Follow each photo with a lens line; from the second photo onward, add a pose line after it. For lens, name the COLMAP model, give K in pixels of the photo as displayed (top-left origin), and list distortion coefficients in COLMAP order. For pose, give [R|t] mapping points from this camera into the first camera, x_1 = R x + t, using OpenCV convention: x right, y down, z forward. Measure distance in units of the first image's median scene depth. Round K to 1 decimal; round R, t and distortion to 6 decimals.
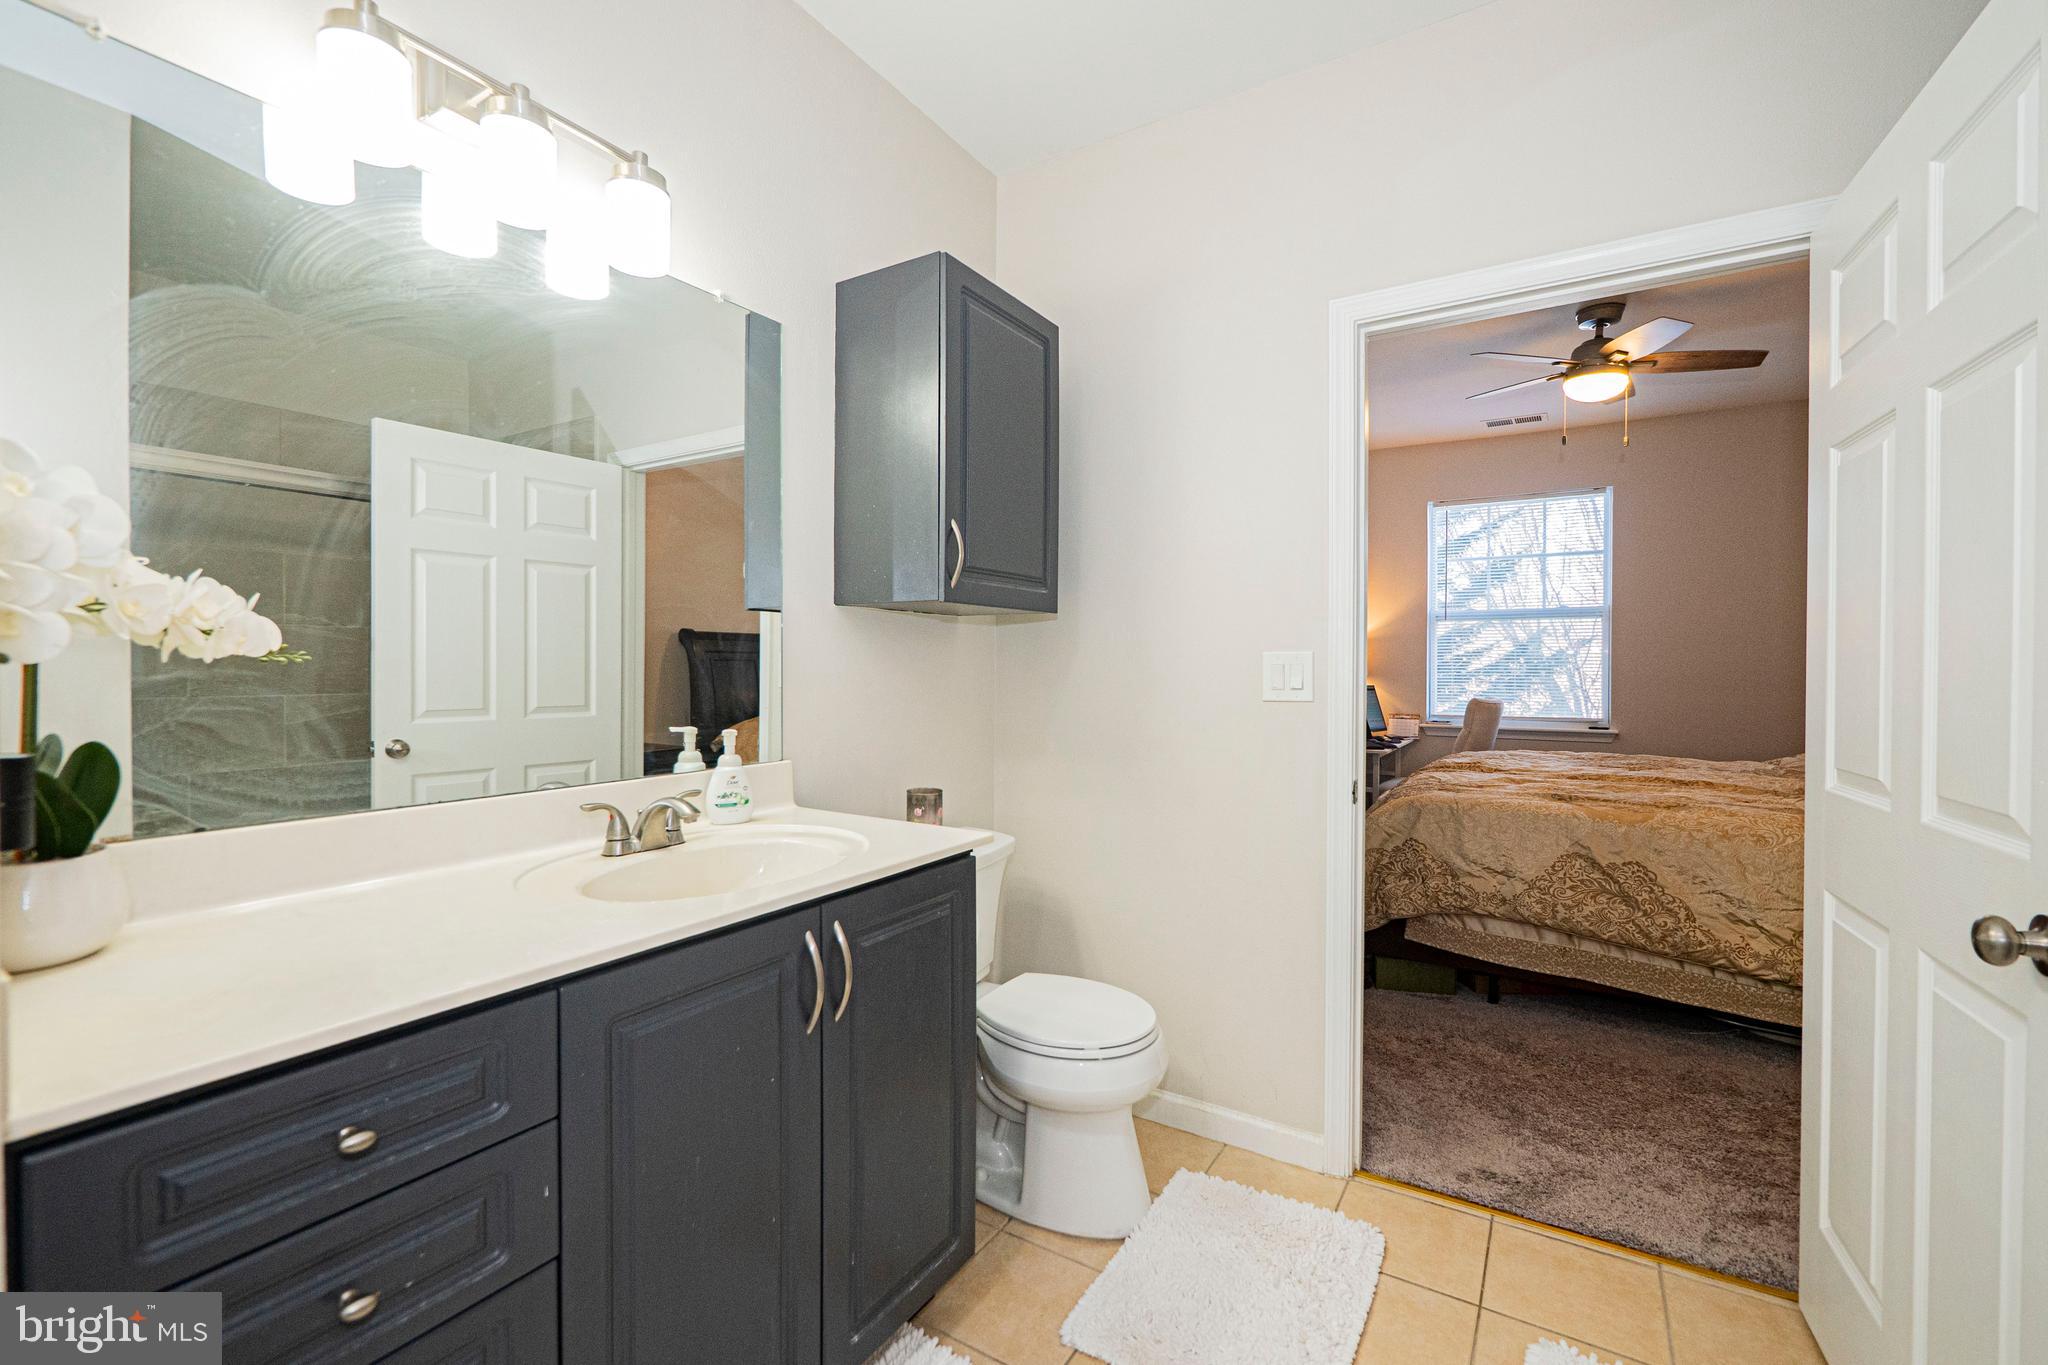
lens RADIAL K [[877.3, 0, 1022.8], [0, 877.3, 674.6], [0, 0, 1]] dist [-0.003807, -0.000735]
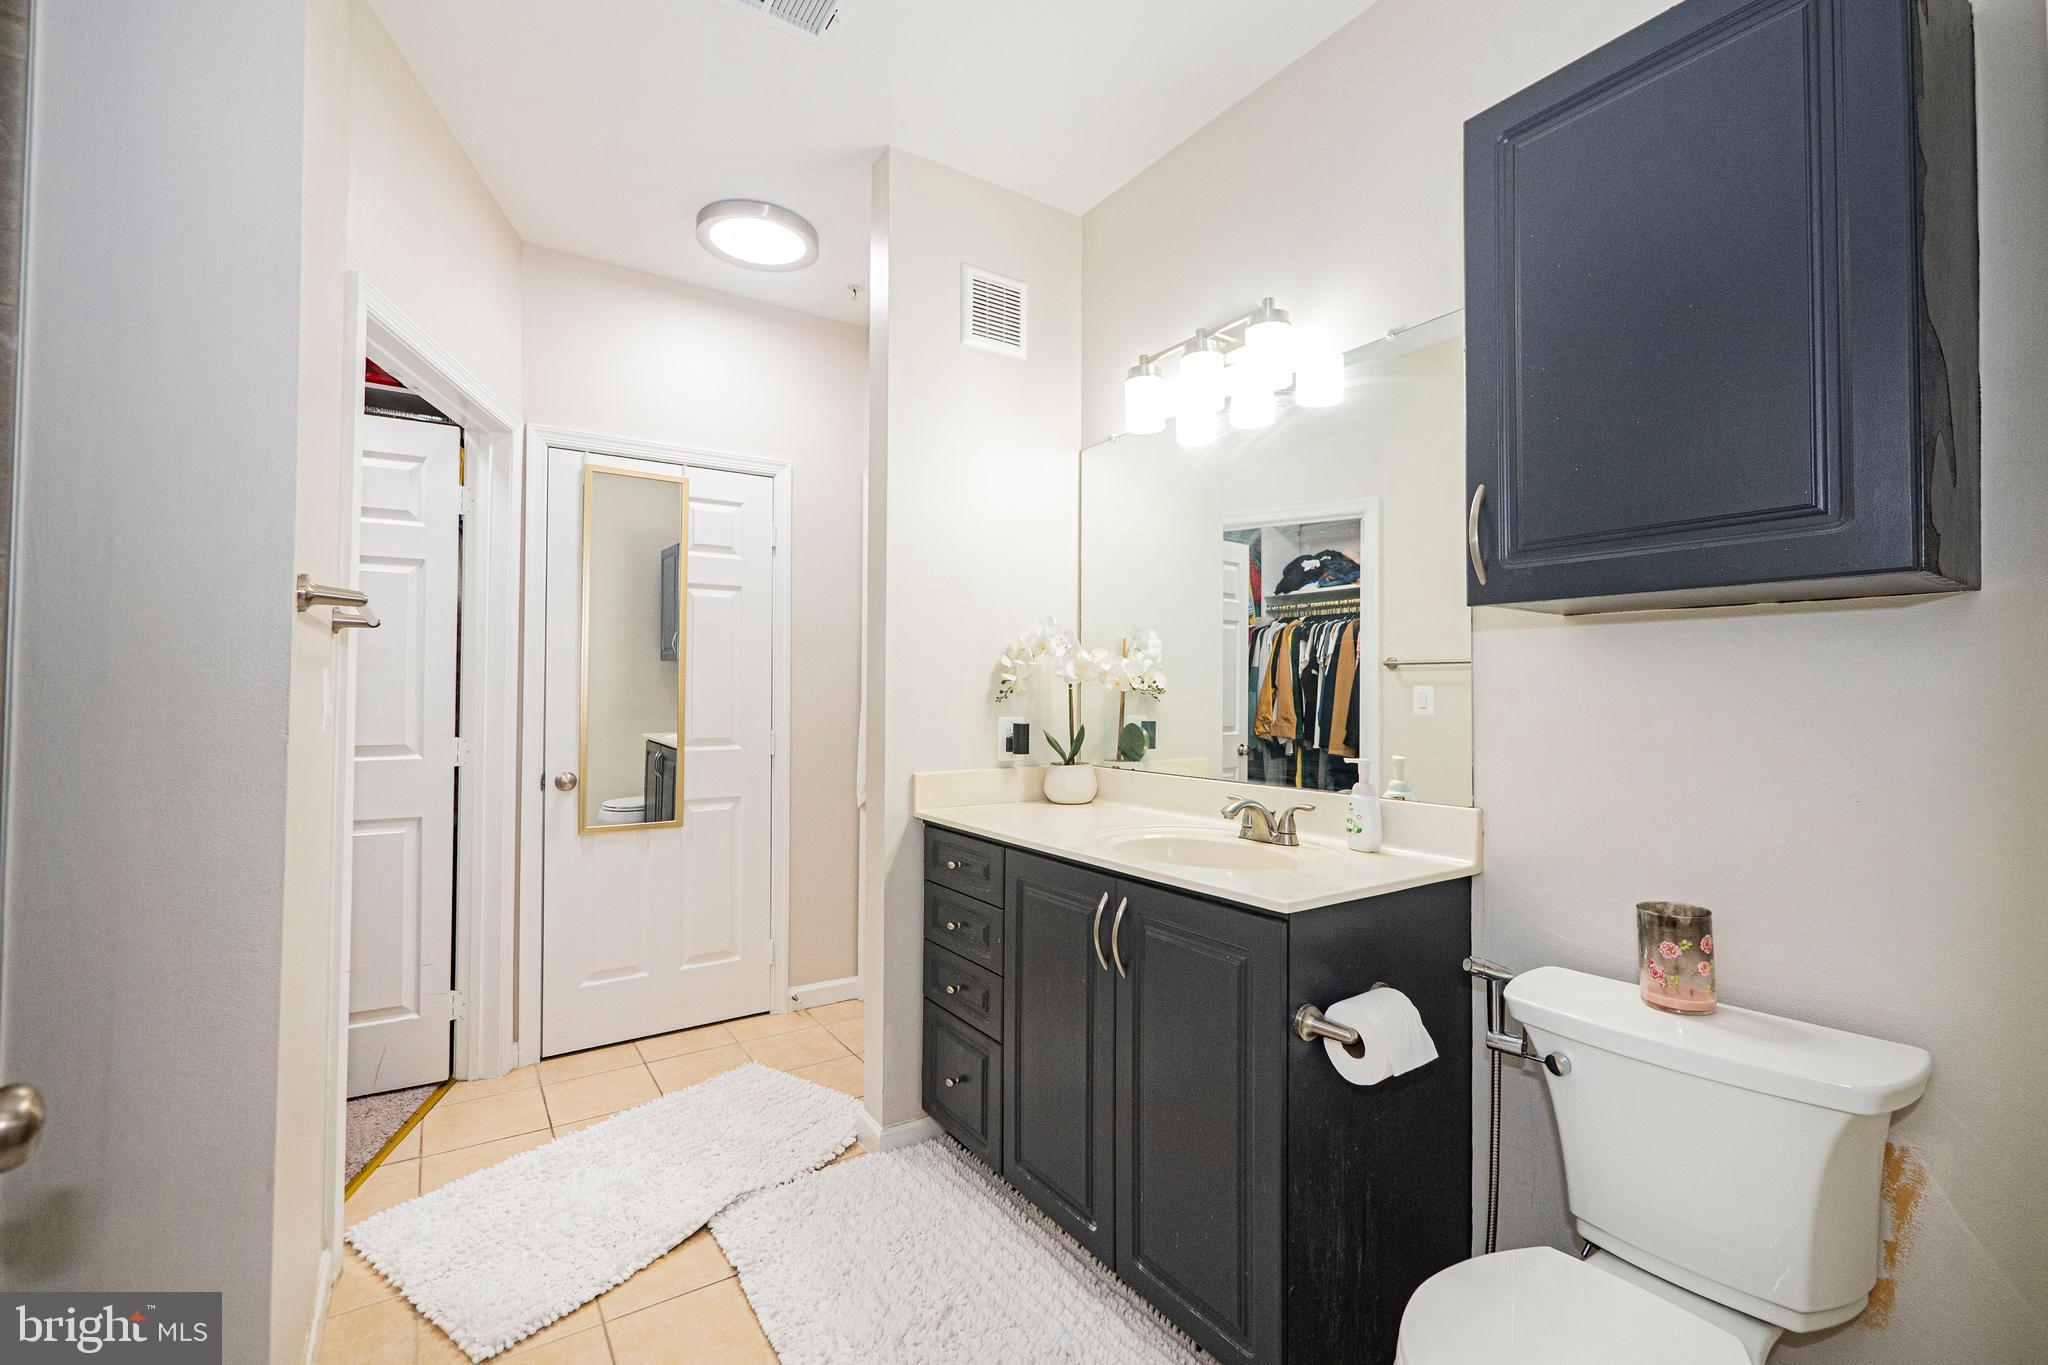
lens RADIAL K [[877.3, 0, 1022.8], [0, 877.3, 674.6], [0, 0, 1]] dist [-0.003807, -0.000735]
pose [[-0.410708, -0.025533, -0.911409, 0.710385], [-0.012835, 0.999671, -0.022222, -0.007090], [0.911677, 0.002572, -0.410901, 0.975900]]
